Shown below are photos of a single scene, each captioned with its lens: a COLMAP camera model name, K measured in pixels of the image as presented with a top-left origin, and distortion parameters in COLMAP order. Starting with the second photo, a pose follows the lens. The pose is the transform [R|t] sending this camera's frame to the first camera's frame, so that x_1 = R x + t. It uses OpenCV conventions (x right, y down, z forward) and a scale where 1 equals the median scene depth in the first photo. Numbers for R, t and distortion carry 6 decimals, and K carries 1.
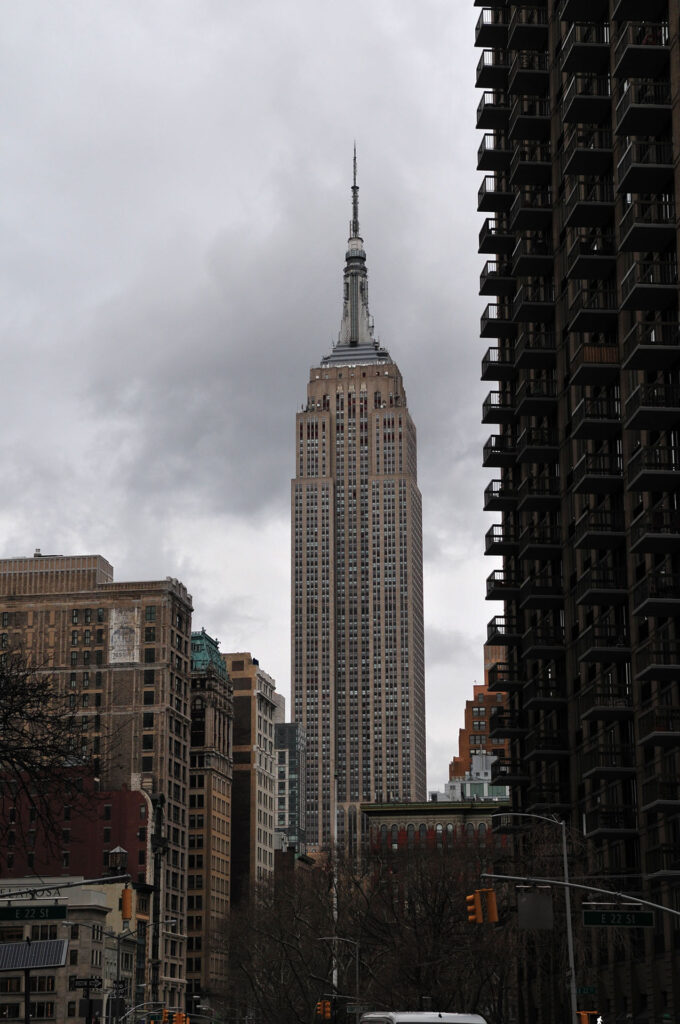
lens RADIAL K [[2228.6, 0, 340.0], [0, 2228.6, 512.0], [0, 0, 1]] dist [0.323835, -0.044793]
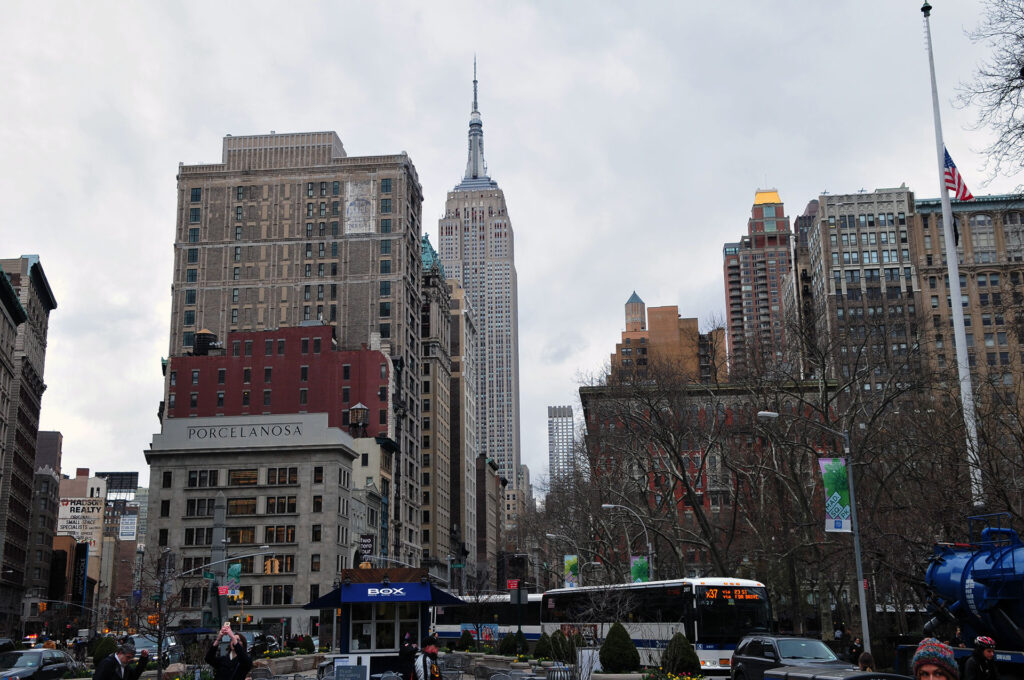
lens RADIAL K [[1147.0, 0, 512.0], [0, 1147.0, 340.0], [0, 0, 1]] dist [0.090228, 0.001254]
pose [[0.997377, 0.005523, 0.072178, -0.065081], [-0.004894, 0.999949, -0.008878, 0.118263], [-0.072223, 0.008501, 0.997352, 0.479887]]
